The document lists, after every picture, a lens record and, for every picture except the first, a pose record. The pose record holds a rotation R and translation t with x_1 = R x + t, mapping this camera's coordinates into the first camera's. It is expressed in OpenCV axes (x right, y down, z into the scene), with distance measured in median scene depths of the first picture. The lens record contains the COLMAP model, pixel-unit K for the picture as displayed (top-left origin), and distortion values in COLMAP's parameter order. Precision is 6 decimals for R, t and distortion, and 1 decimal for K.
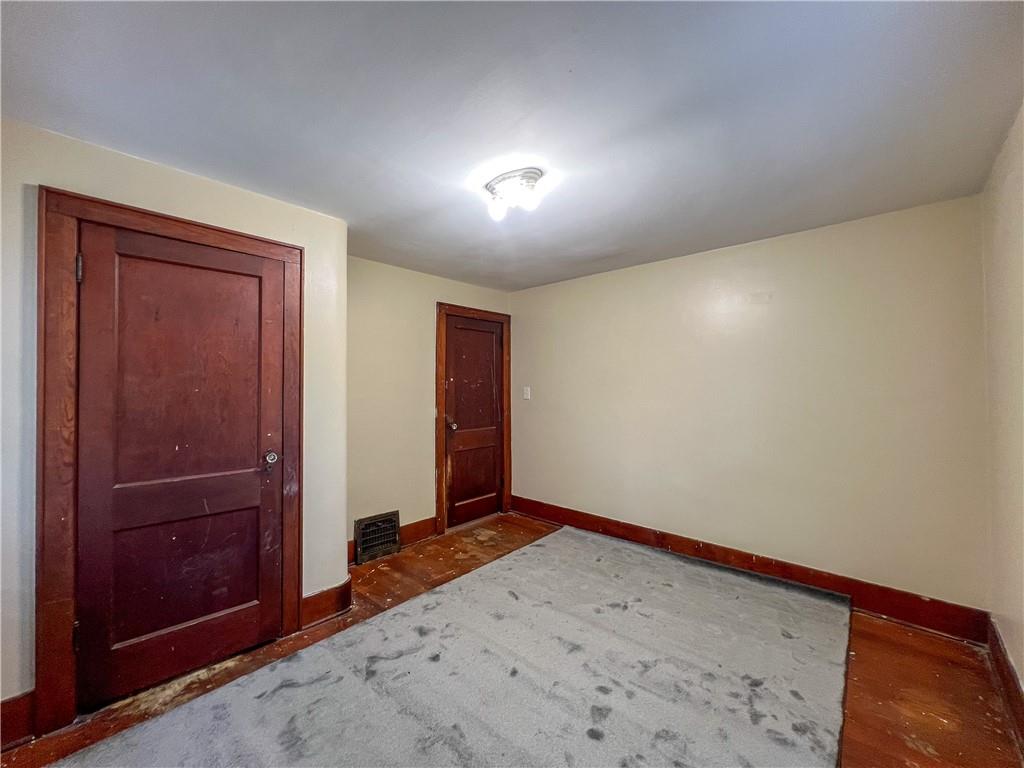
lens RADIAL K [[408.0, 0, 510.1], [0, 408.0, 383.4], [0, 0, 1]] dist [-0.000956, 0.000061]
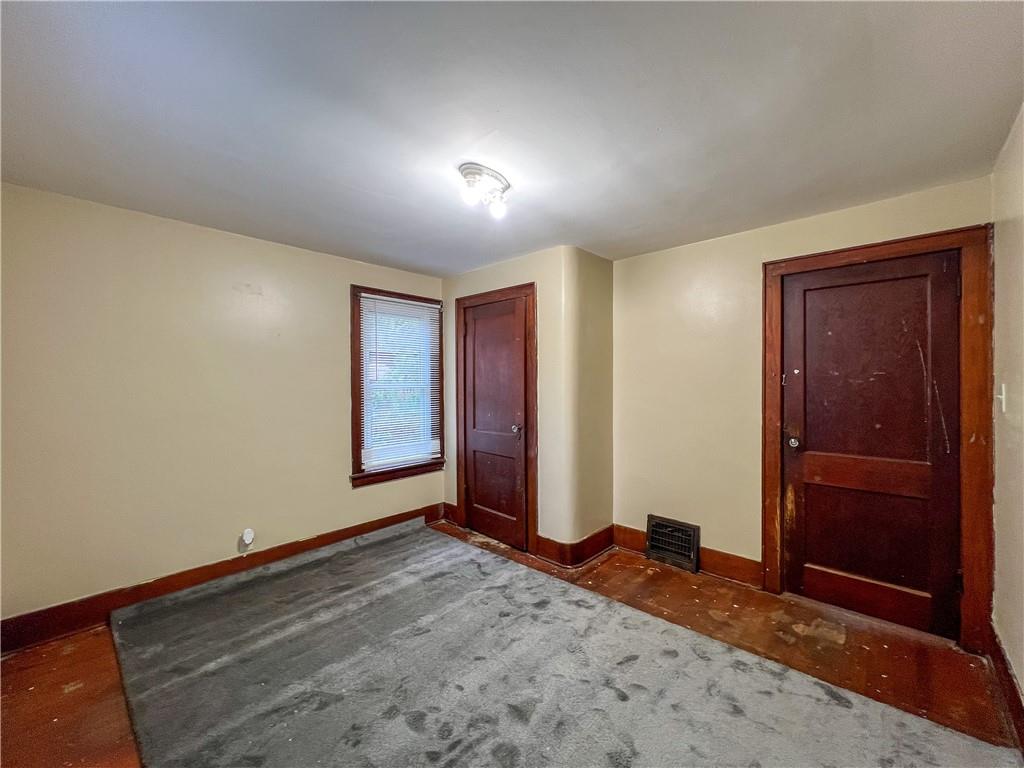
lens RADIAL K [[408.0, 0, 510.1], [0, 408.0, 383.4], [0, 0, 1]] dist [-0.000956, 0.000061]
pose [[-0.004147, 0.006739, -0.999969, 0.602246], [0.010213, 0.999925, 0.006697, 0.000667], [0.999939, -0.010185, -0.004216, 0.628851]]
